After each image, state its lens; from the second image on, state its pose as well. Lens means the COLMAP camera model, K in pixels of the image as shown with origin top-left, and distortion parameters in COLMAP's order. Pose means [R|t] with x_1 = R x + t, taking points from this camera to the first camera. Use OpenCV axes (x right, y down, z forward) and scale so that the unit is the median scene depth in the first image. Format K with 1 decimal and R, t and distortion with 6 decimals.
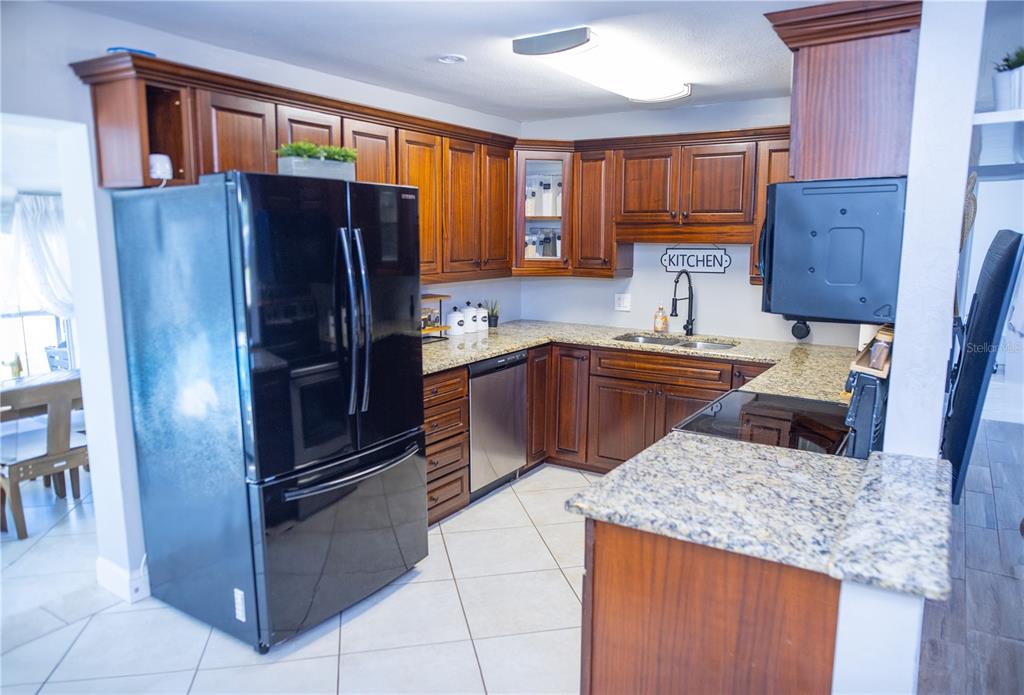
lens RADIAL K [[691.9, 0, 512.0], [0, 691.9, 347.5], [0, 0, 1]] dist [-0.032768, -0.001545]
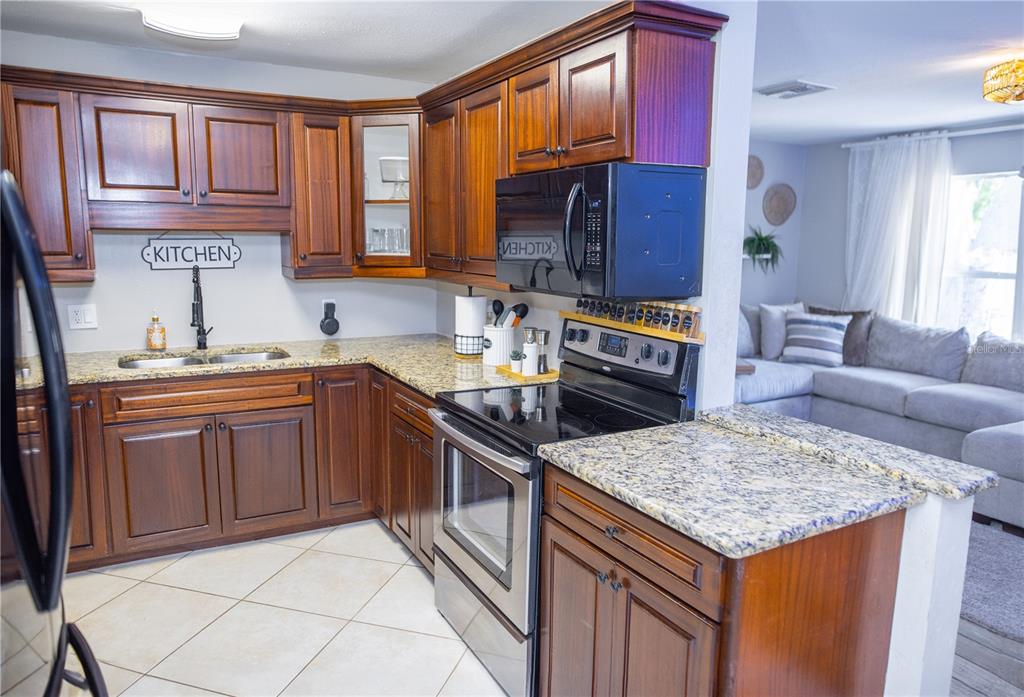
lens RADIAL K [[702.1, 0, 512.0], [0, 702.1, 348.5], [0, 0, 1]] dist [-0.021284, 0.000293]
pose [[0.474993, -0.139898, 0.868798, -0.616531], [0.133207, 0.987336, 0.086157, -0.091768], [-0.869849, 0.074806, 0.487613, 0.702388]]
